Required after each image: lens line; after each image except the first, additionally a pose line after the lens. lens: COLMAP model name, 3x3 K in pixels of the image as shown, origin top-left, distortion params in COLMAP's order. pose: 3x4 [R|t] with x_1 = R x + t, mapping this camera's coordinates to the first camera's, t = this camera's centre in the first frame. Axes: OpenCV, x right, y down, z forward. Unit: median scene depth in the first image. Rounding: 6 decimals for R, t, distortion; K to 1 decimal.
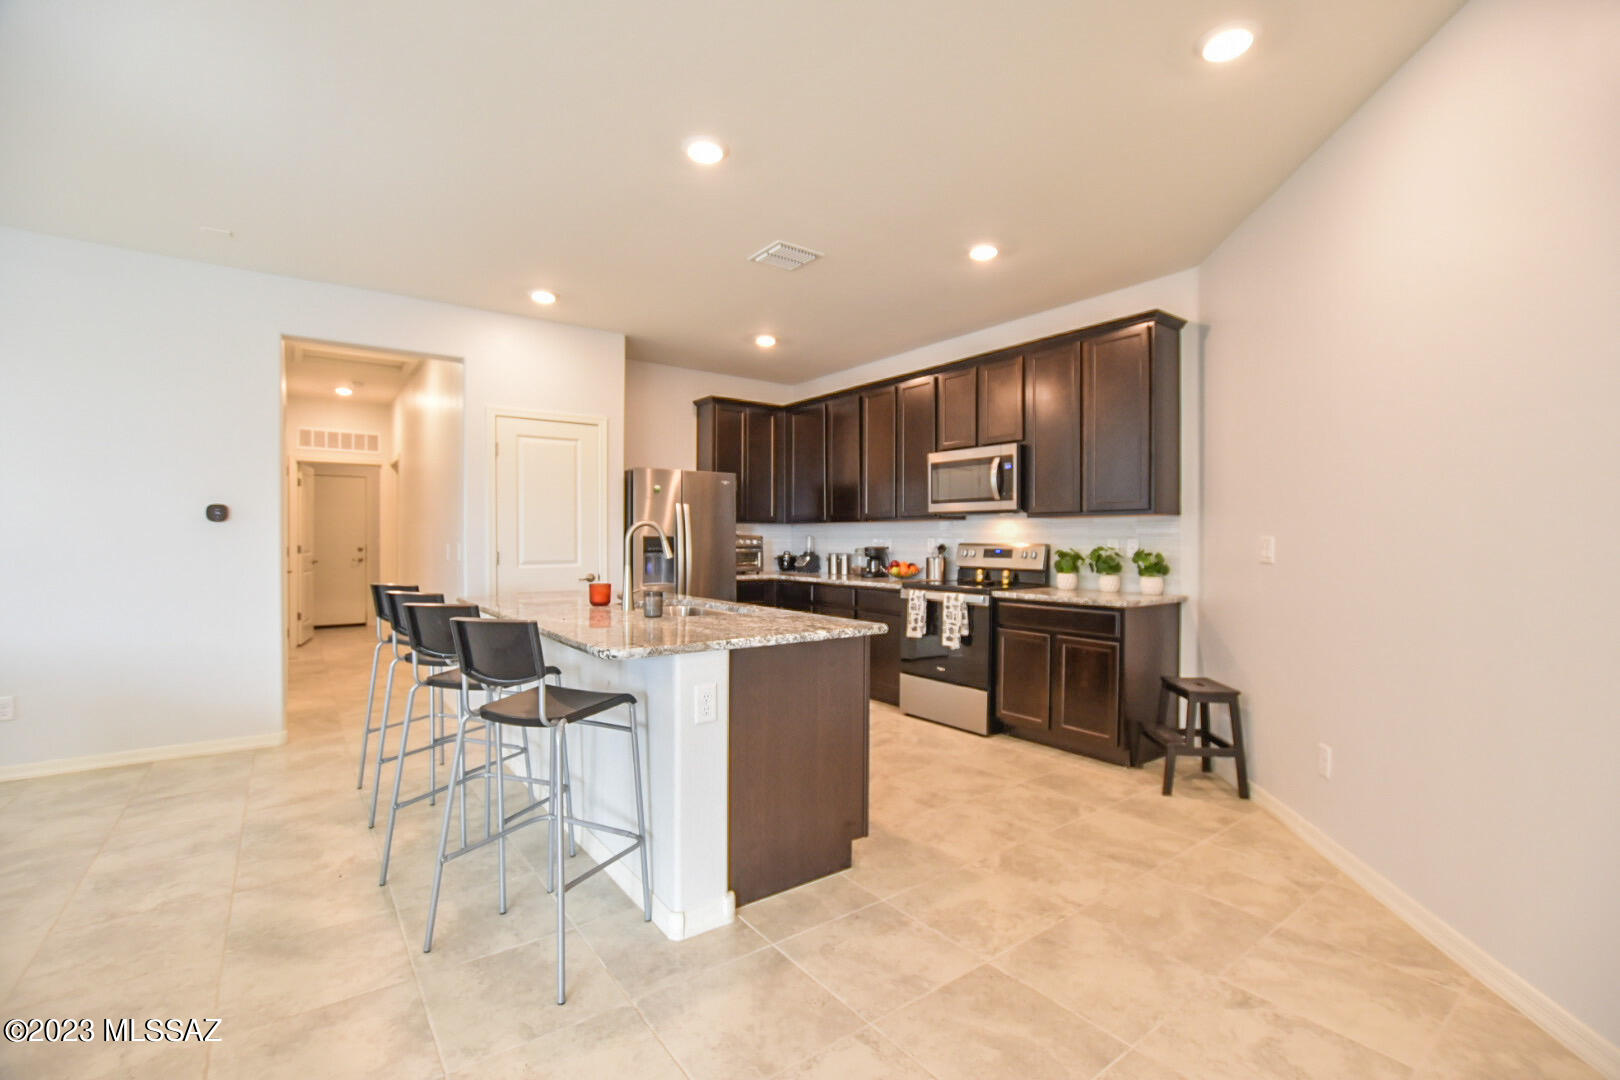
lens RADIAL K [[715.0, 0, 817.6], [0, 715.0, 540.5], [0, 0, 1]] dist [-0.014051, 0.000599]
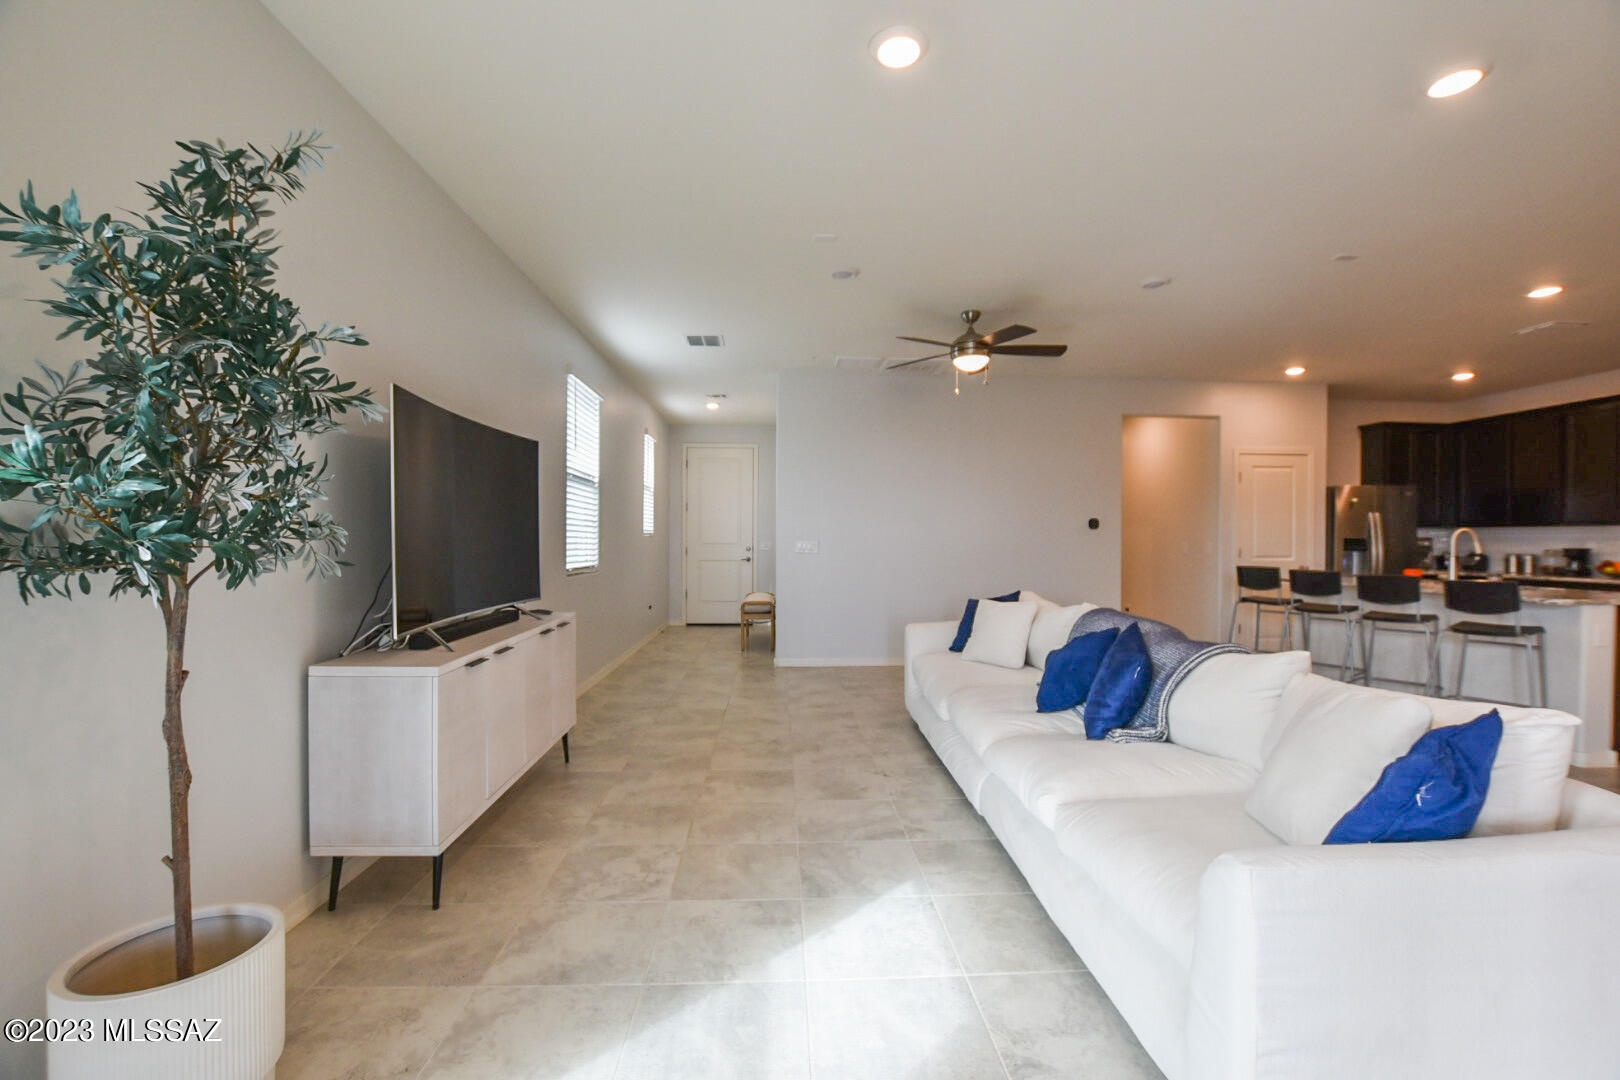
lens RADIAL K [[715.0, 0, 823.1], [0, 715.0, 543.2], [0, 0, 1]] dist [-0.014051, 0.000599]
pose [[0.842026, 0.007891, -0.539379, -0.358169], [-0.005817, 0.999968, 0.005549, 0.001807], [0.539405, -0.001535, 0.842045, -0.626127]]
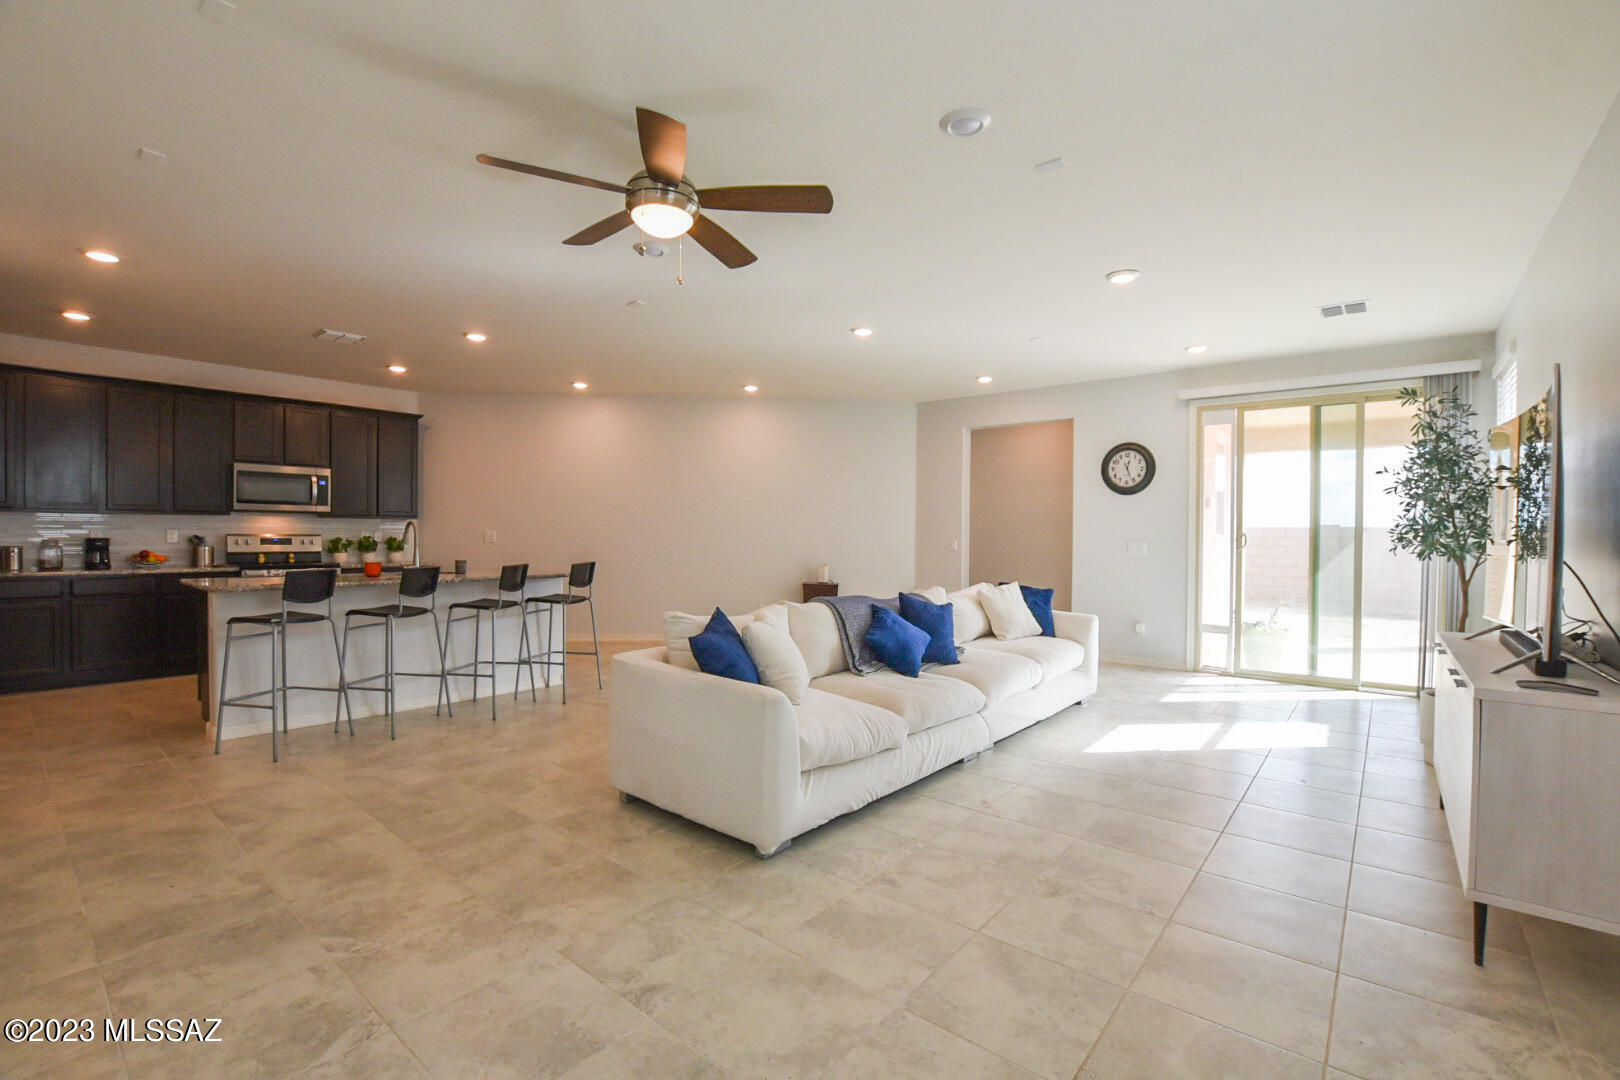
lens RADIAL K [[715.0, 0, 820.3], [0, 715.0, 537.1], [0, 0, 1]] dist [-0.014051, 0.000599]
pose [[-0.250161, -0.006583, 0.968182, -1.269330], [-0.004929, 0.999973, 0.005525, -0.002702], [-0.968192, -0.003390, -0.250187, 0.312197]]
